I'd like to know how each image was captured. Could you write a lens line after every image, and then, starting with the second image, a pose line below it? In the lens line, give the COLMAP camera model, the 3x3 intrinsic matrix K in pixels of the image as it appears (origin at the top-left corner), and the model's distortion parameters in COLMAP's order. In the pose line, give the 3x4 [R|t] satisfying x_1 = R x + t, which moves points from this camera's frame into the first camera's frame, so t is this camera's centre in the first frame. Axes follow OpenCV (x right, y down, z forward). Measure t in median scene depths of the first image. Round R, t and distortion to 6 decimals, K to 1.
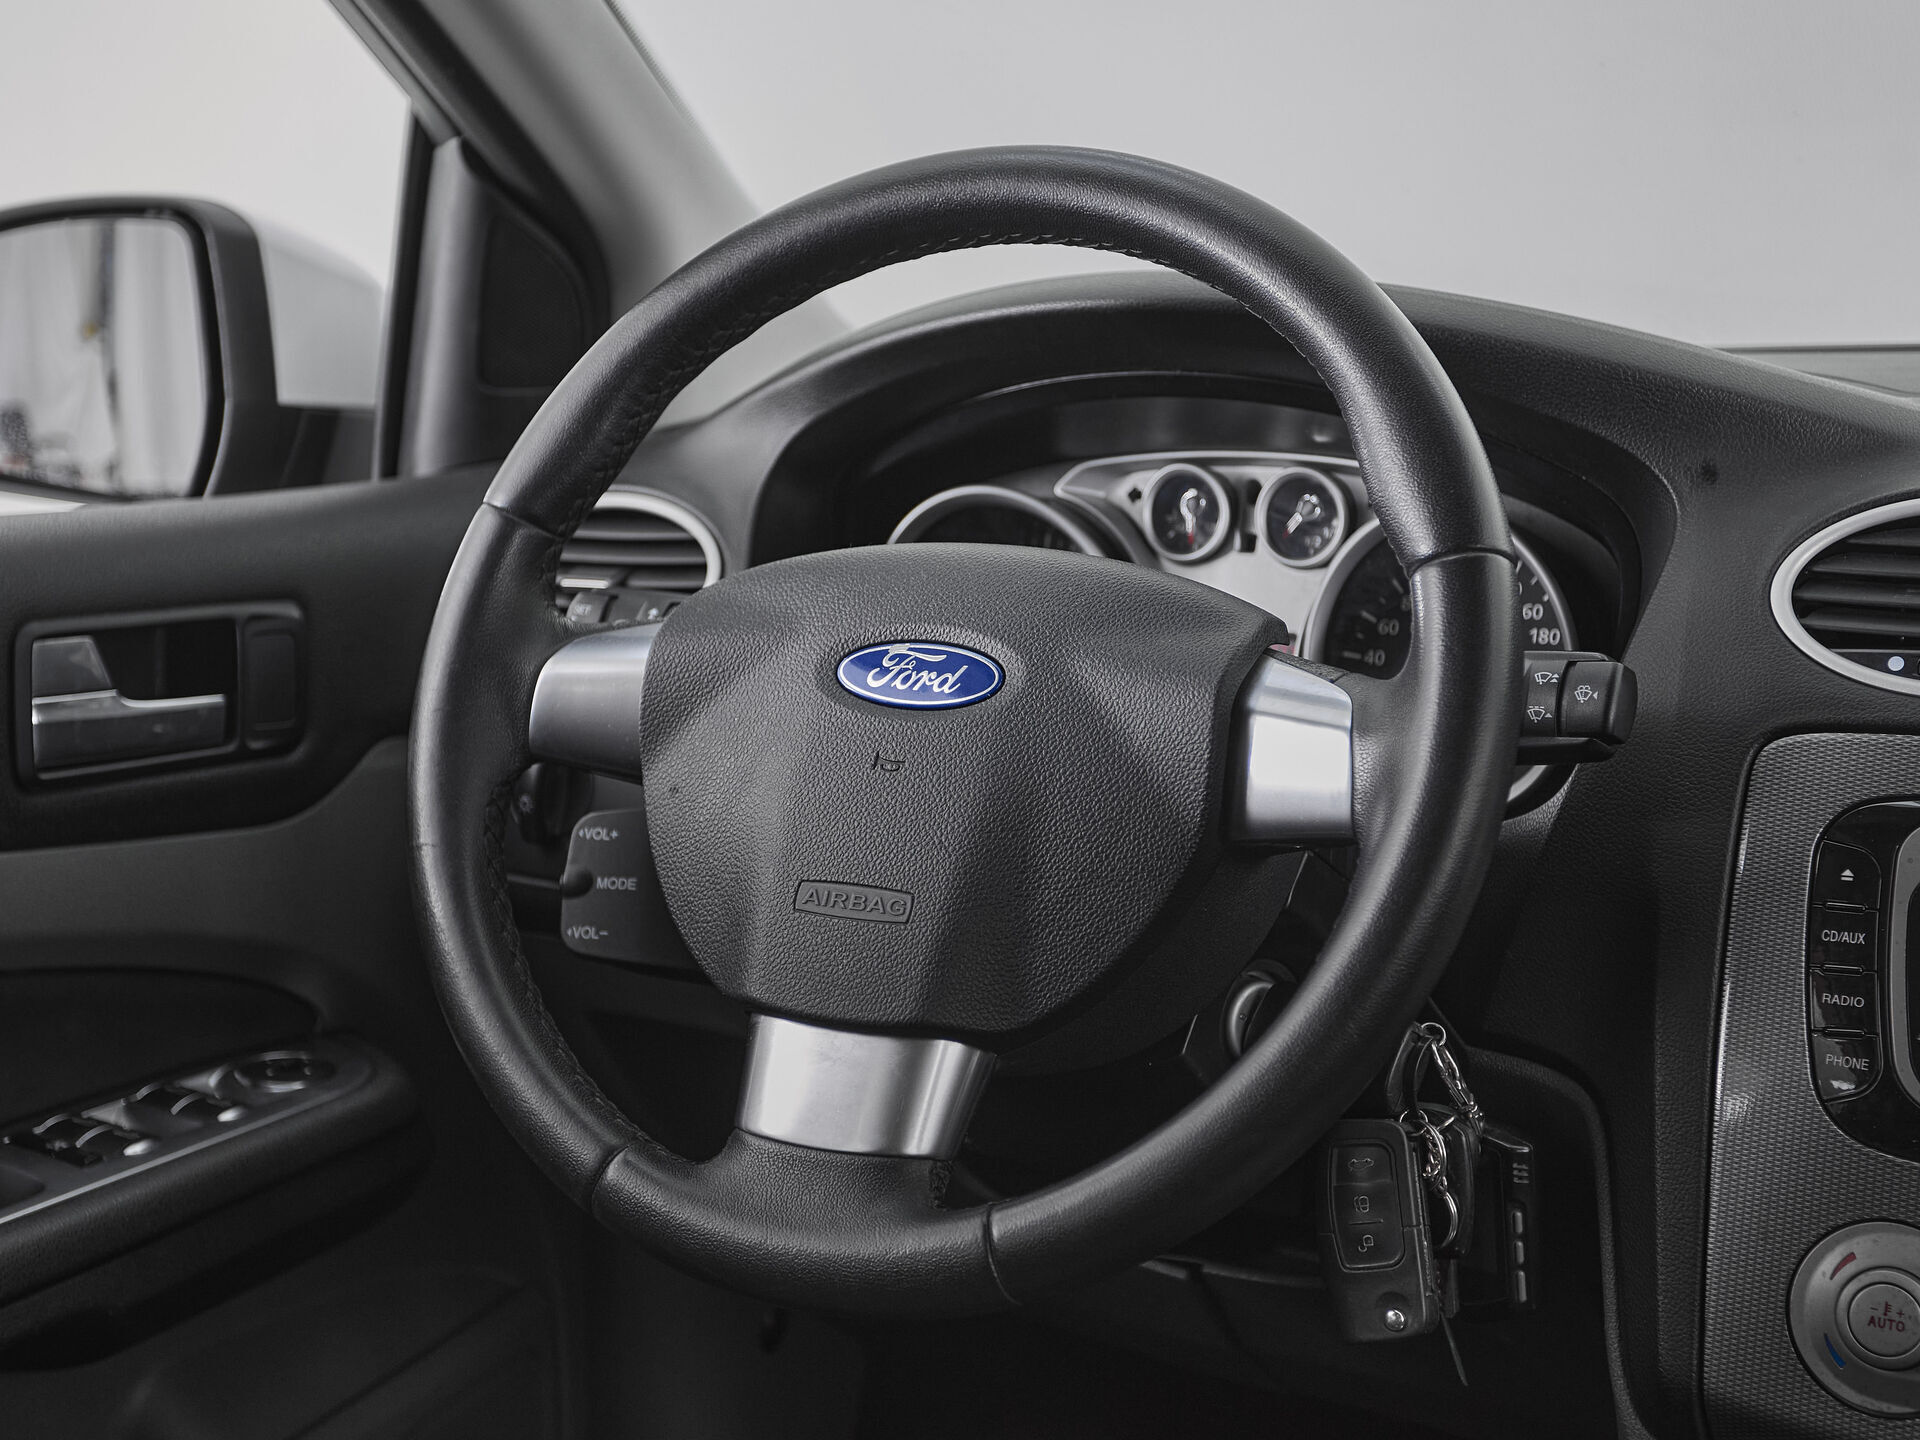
lens RADIAL K [[2735.6, 0, 908.8], [0, 2735.6, 723.2], [0, 0, 1]] dist [0.049872, 0.000000]
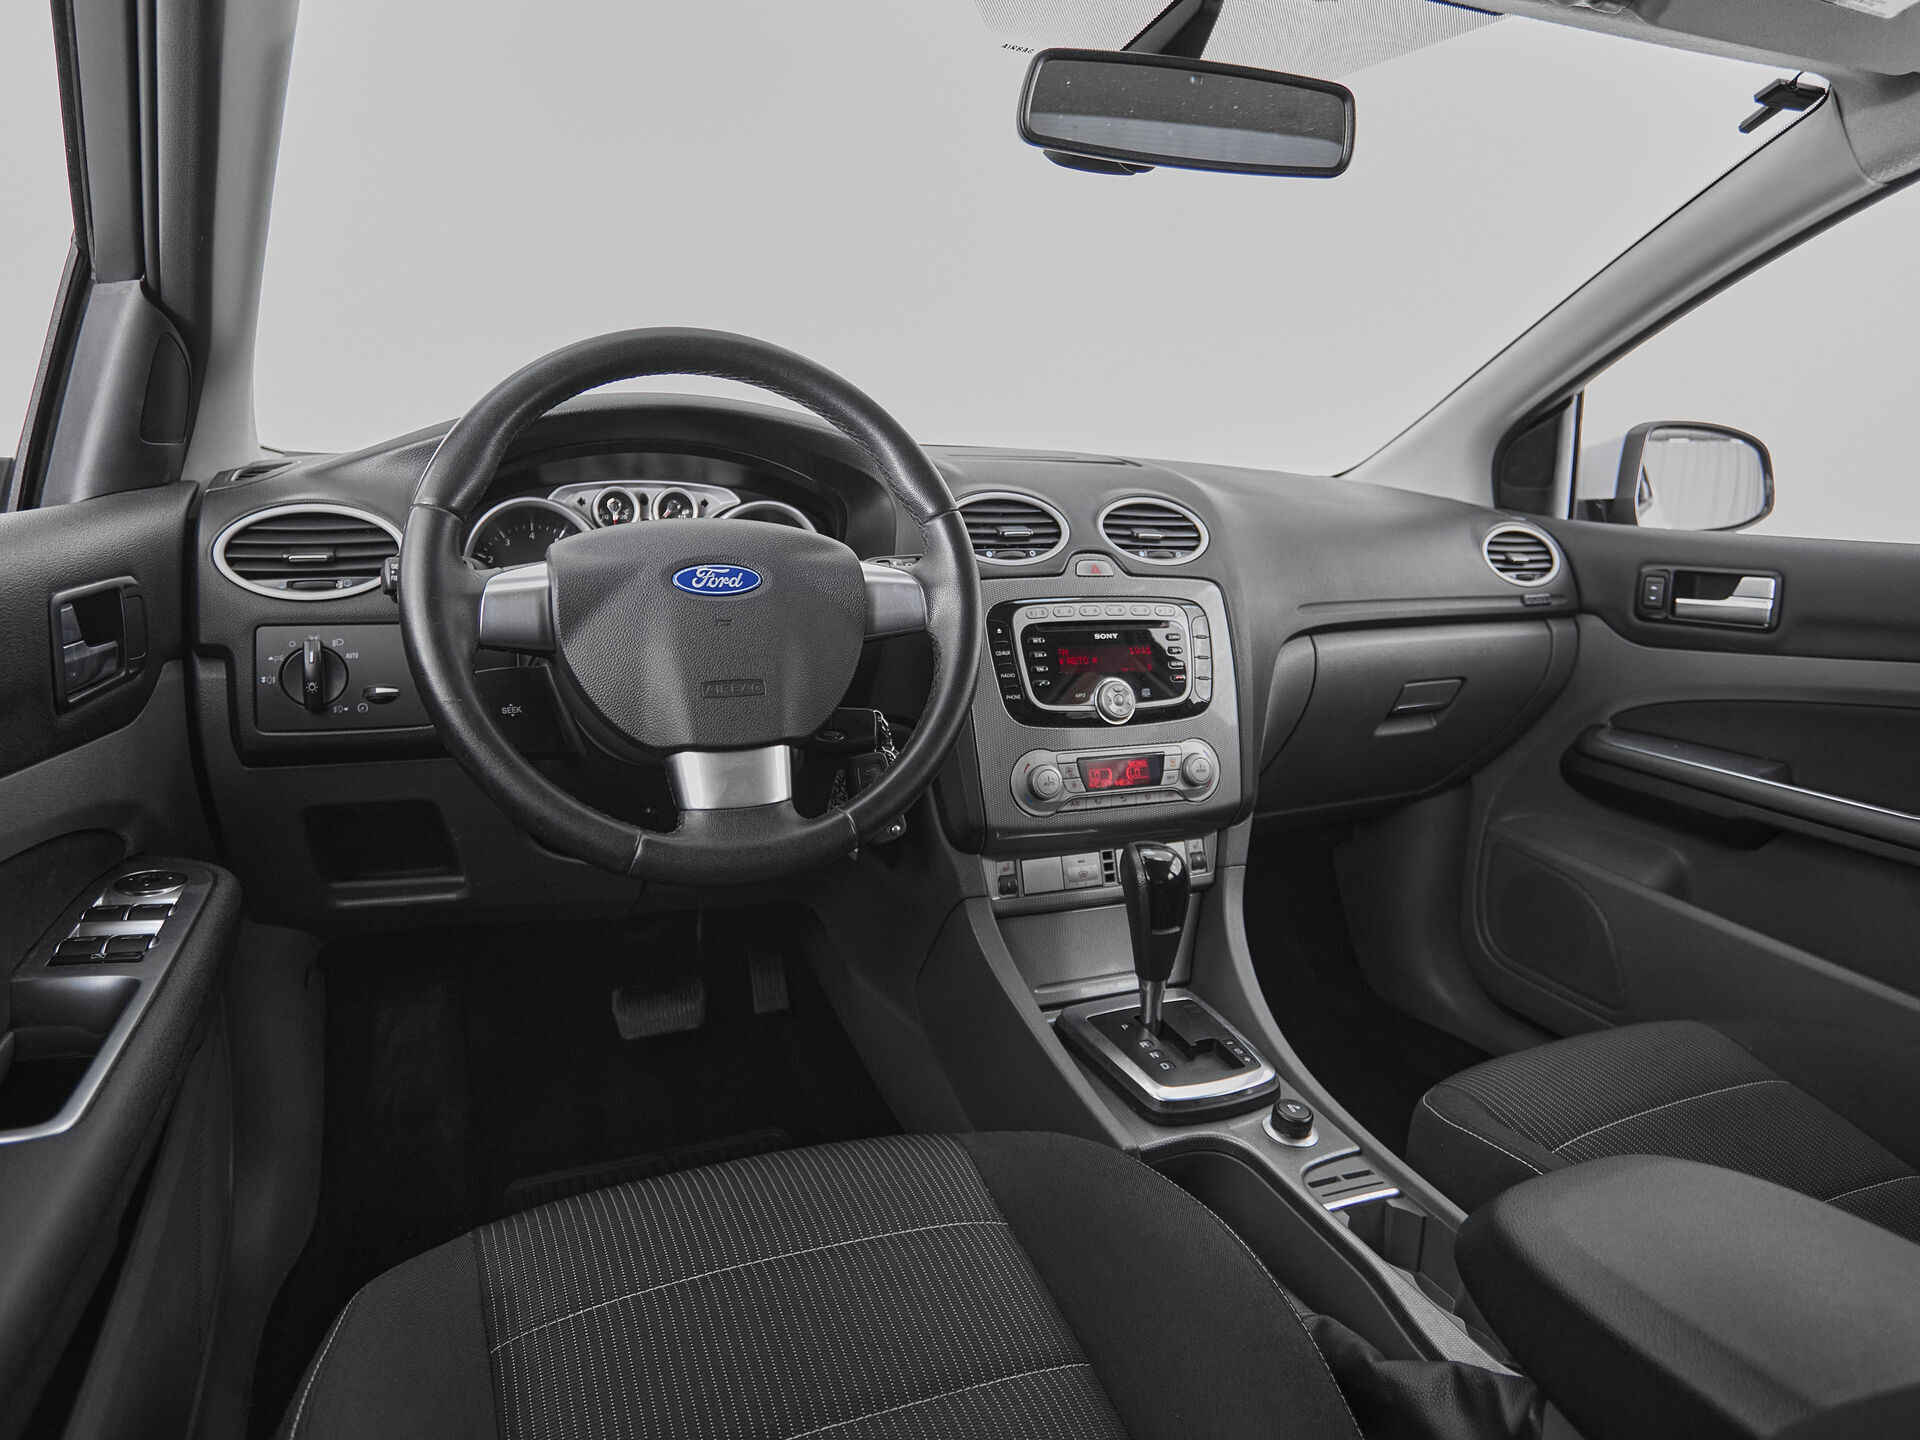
lens RADIAL K [[1126.6, 0, 1007.2], [0, 1126.6, 648.1], [0, 0, 1]] dist [-0.014315, 0.007581]
pose [[0.605981, -0.110864, 0.787716, -0.510962], [0.086003, 0.993567, 0.073674, -0.009486], [-0.790817, 0.023101, 0.611617, 0.284957]]
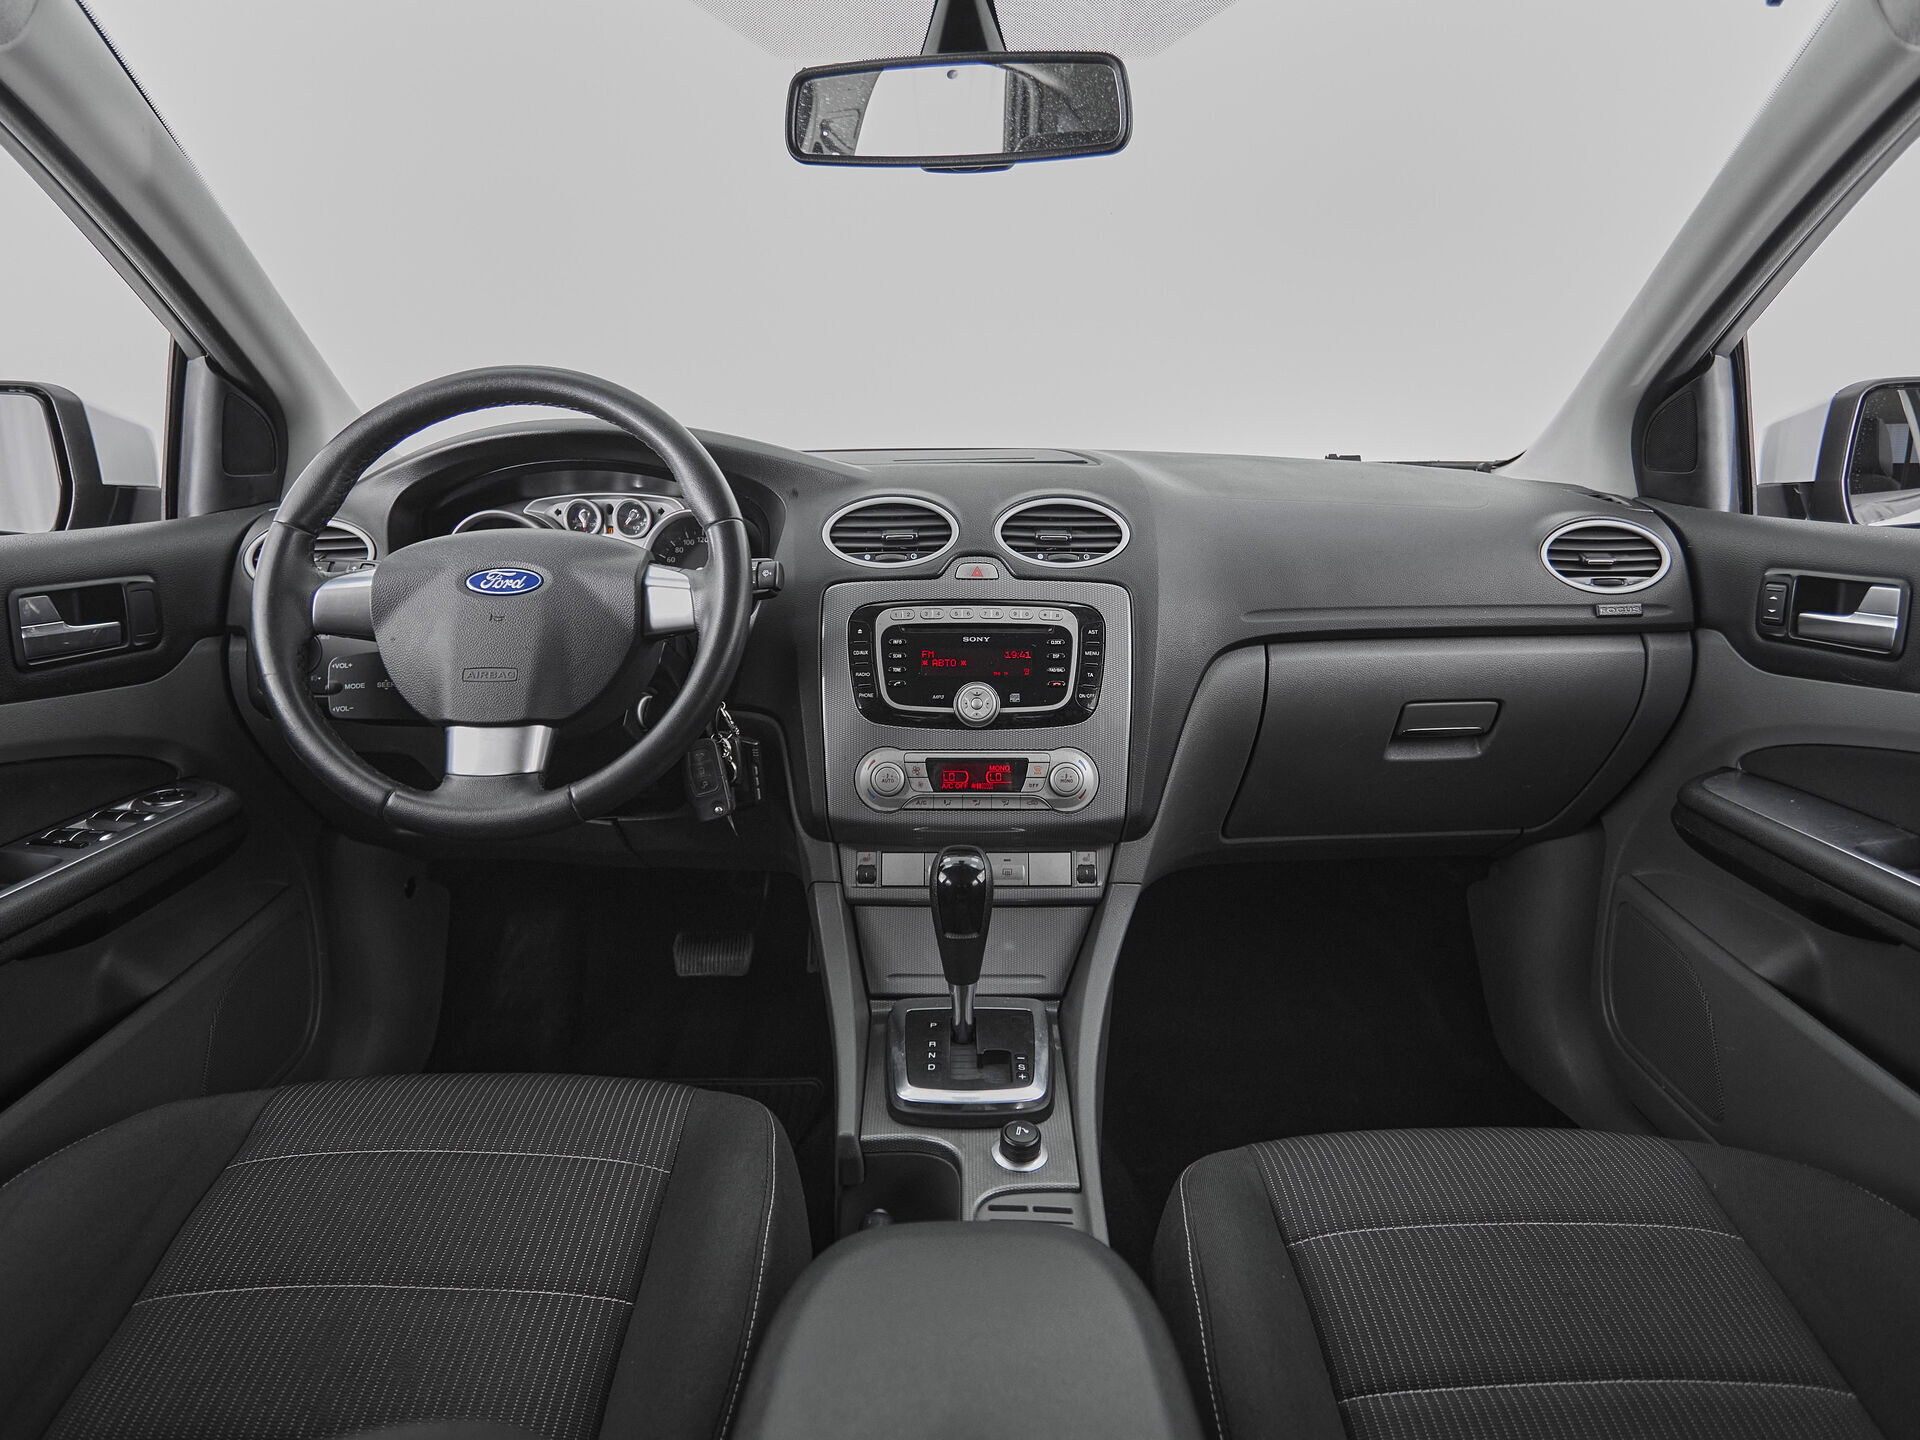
lens RADIAL K [[1126.6, 0, 991.1], [0, 1126.6, 671.6], [0, 0, 1]] dist [-0.014315, 0.007581]
pose [[0.867259, -0.101263, 0.487451, -0.109542], [0.078429, 0.994660, 0.067092, 0.027155], [-0.491642, -0.019956, 0.870569, -0.084426]]
